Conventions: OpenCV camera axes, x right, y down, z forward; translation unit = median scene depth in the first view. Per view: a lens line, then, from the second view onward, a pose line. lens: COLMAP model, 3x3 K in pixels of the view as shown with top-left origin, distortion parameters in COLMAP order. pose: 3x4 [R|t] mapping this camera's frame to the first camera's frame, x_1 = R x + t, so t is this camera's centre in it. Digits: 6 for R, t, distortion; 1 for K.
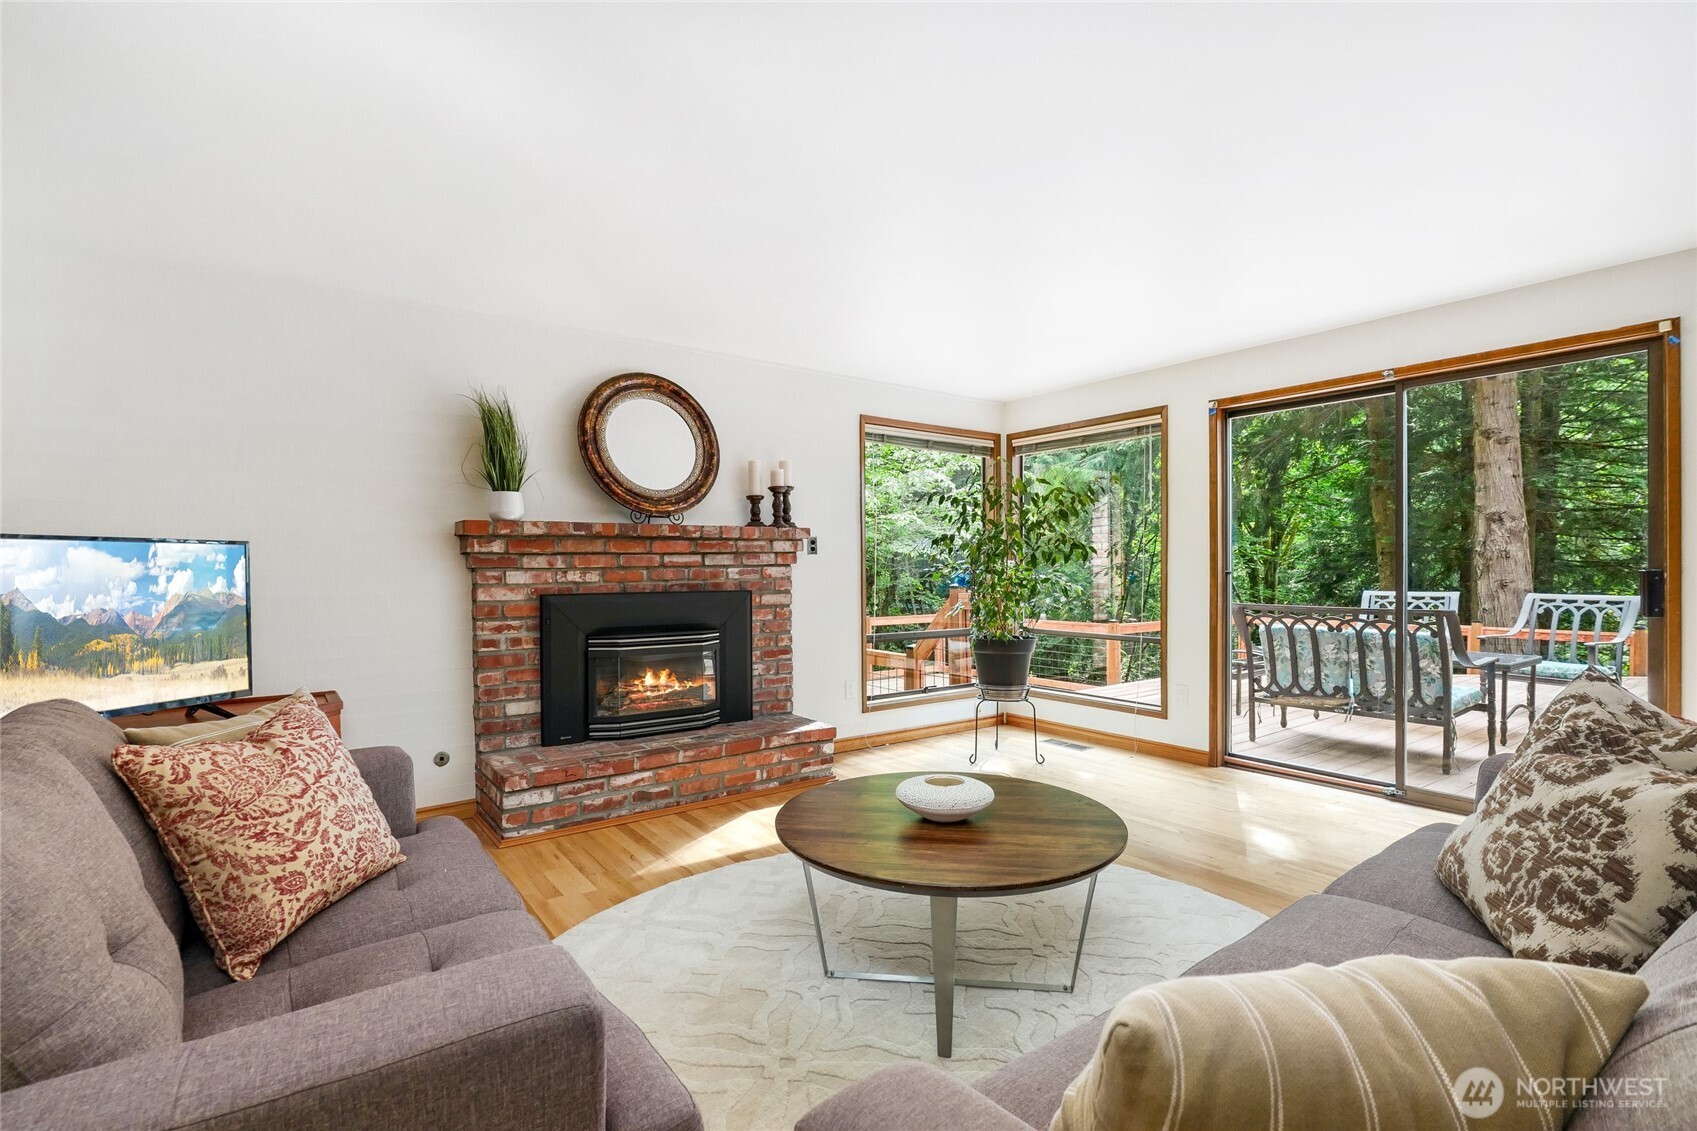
lens RADIAL K [[781.5, 0, 835.6], [0, 781.5, 571.5], [0, 0, 1]] dist [-0.011353, 0.000319]
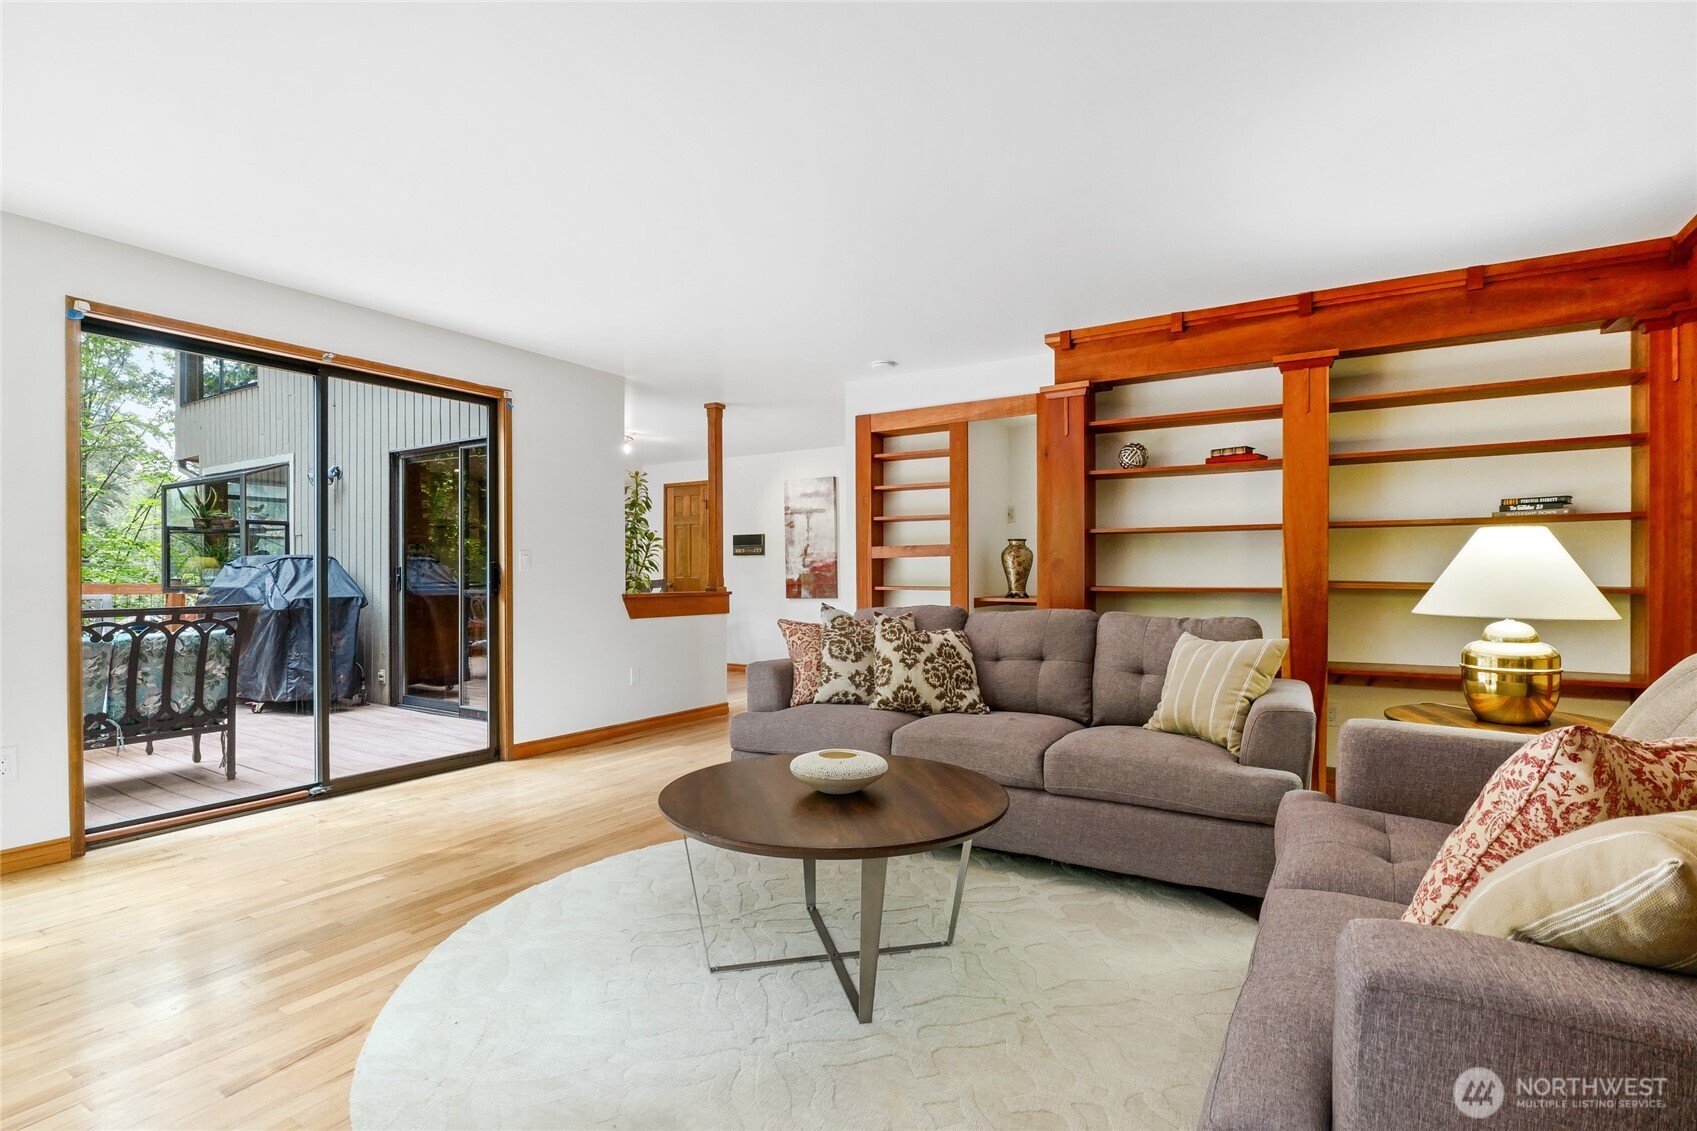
lens RADIAL K [[834.5, 0, 844.7], [0, 834.5, 572.4], [0, 0, 1]] dist [-0.001870, 0.001415]
pose [[-0.377180, 0.006766, 0.926115, -0.499878], [0.006840, 0.999966, -0.004520, 0.023526], [-0.926115, 0.004629, -0.377213, 0.811562]]
